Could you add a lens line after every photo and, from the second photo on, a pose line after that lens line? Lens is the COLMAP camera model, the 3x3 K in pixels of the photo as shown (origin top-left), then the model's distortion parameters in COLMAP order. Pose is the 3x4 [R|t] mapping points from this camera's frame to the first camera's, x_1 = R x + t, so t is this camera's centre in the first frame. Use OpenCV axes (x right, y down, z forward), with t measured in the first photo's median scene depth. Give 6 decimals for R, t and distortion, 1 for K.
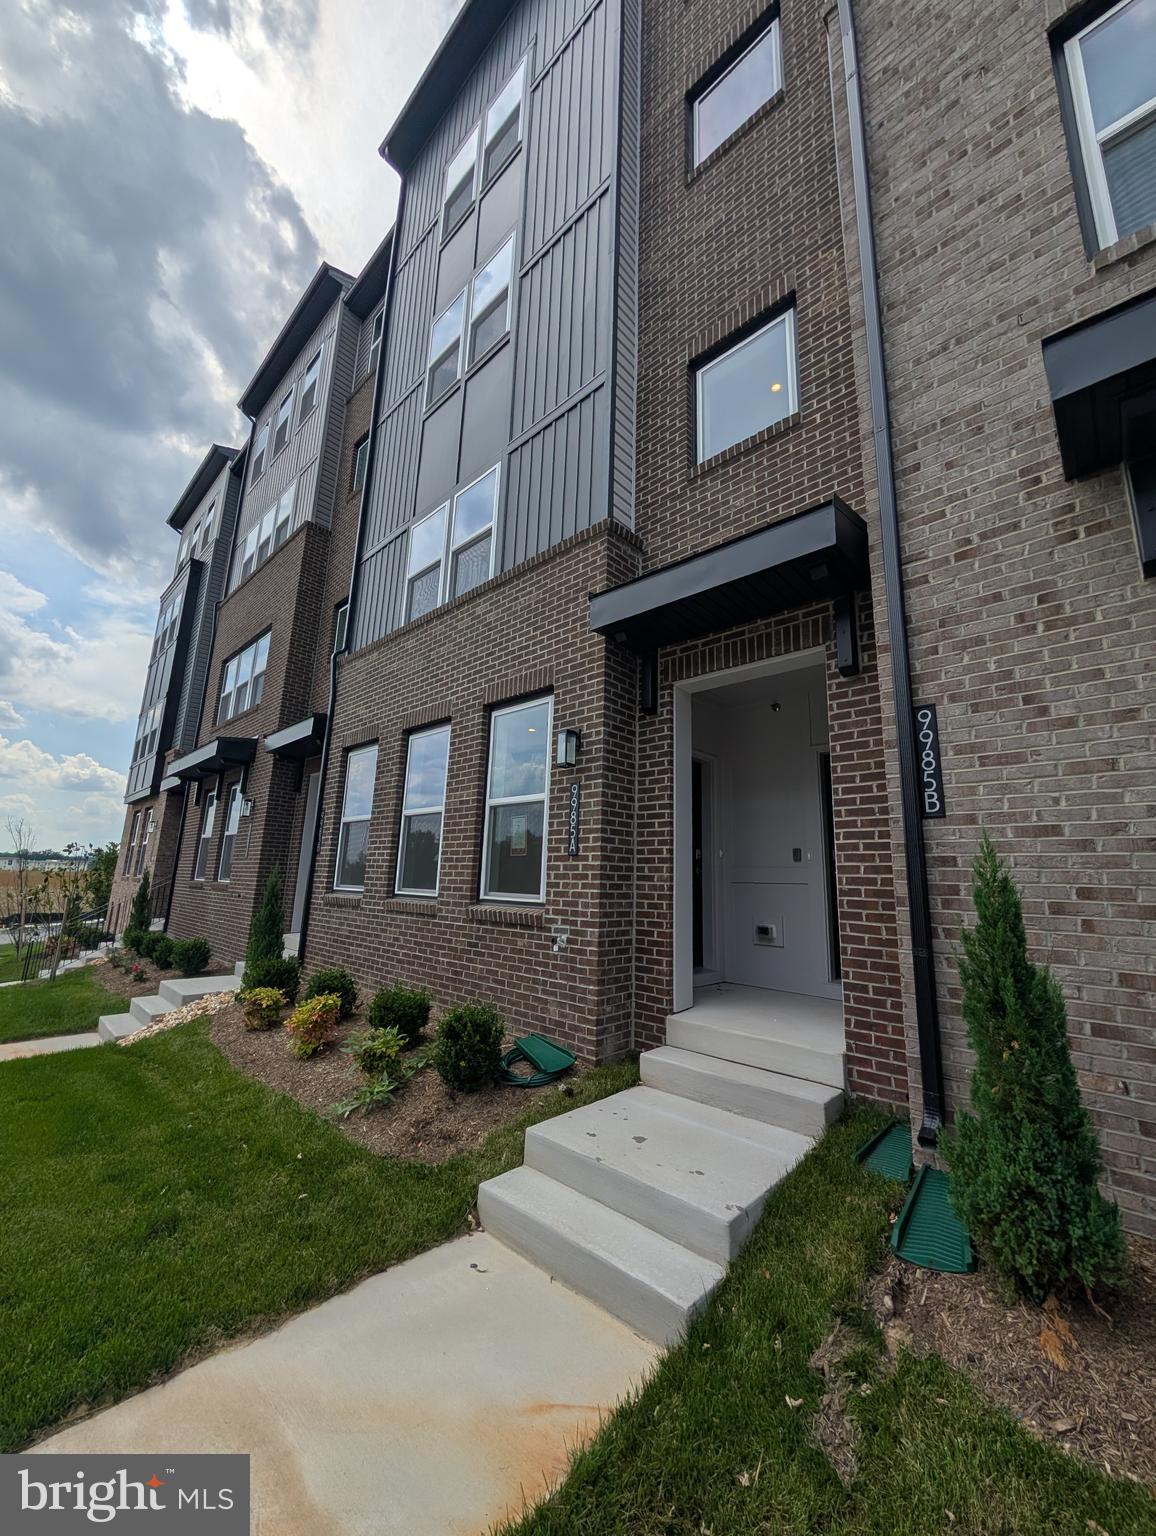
lens RADIAL K [[583.5, 0, 580.6], [0, 583.5, 769.9], [0, 0, 1]] dist [-0.007057, 0.000771]
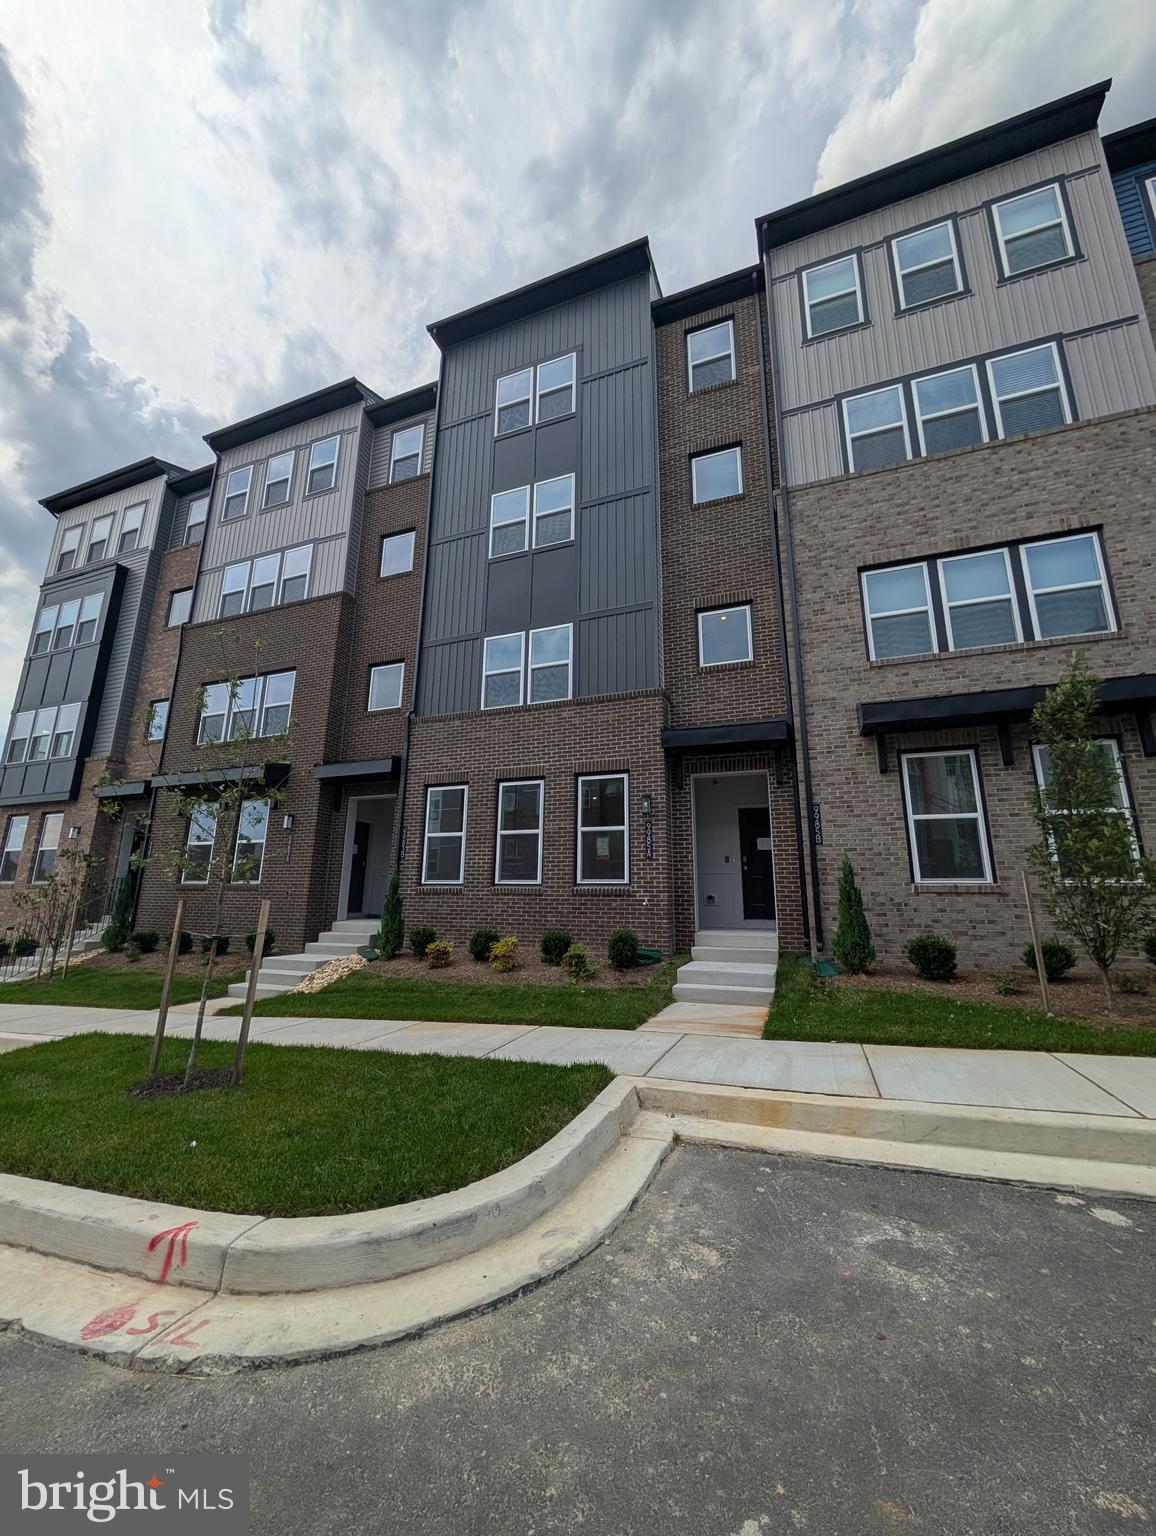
lens RADIAL K [[583.5, 0, 580.8], [0, 583.5, 767.5], [0, 0, 1]] dist [-0.007057, 0.000771]
pose [[0.922572, 0.061433, 0.380903, -1.415916], [-0.054006, 0.998085, -0.030167, -0.130584], [-0.382026, 0.007260, 0.924123, -1.075796]]
